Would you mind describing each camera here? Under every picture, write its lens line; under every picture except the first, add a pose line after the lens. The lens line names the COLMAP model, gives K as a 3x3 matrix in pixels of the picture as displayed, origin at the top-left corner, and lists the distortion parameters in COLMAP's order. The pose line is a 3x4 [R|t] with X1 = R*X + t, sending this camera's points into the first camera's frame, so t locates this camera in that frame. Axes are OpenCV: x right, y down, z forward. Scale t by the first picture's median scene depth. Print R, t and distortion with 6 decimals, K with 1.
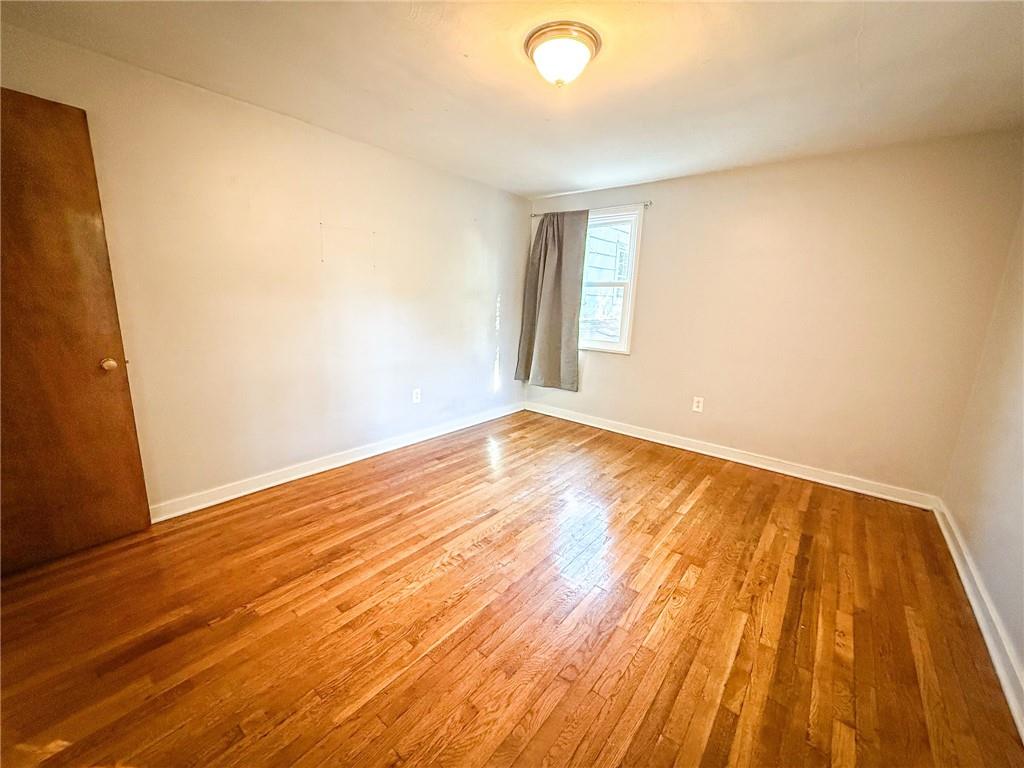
lens RADIAL K [[406.8, 0, 511.2], [0, 406.8, 382.0], [0, 0, 1]] dist [-0.003496, 0.000351]
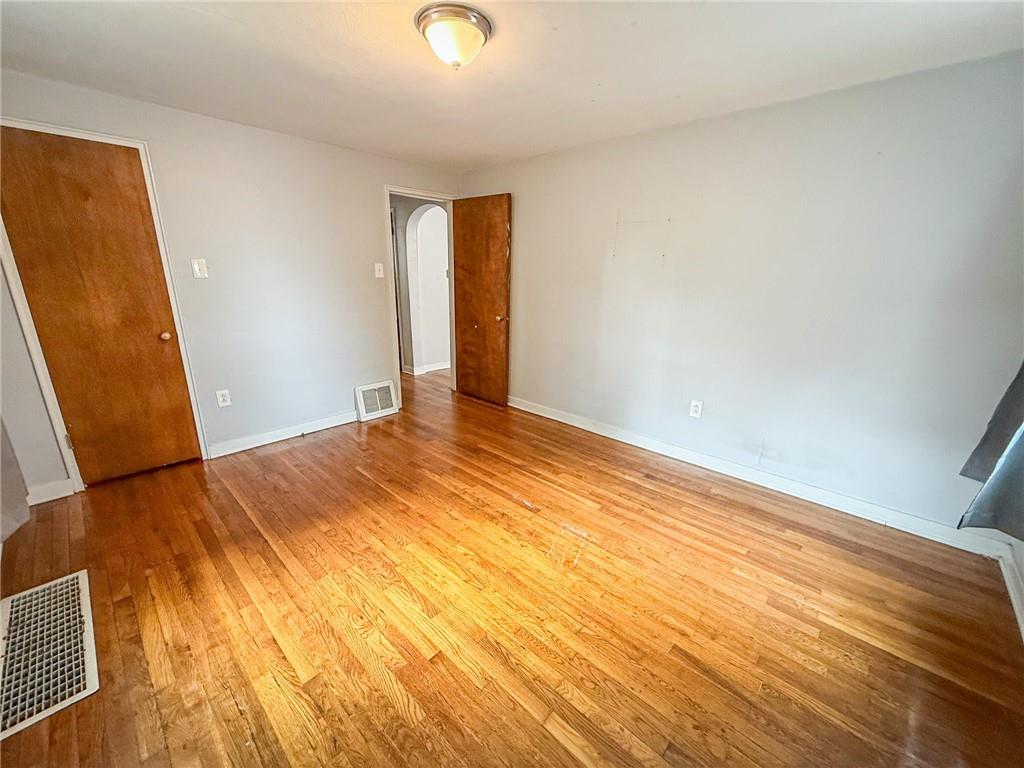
lens RADIAL K [[406.8, 0, 510.1], [0, 406.8, 383.9], [0, 0, 1]] dist [-0.003496, 0.000351]
pose [[-0.059272, 0.239593, -0.969062, 0.817911], [-0.220537, 0.943639, 0.246796, -0.189359], [0.973576, 0.228342, -0.003092, 0.864763]]
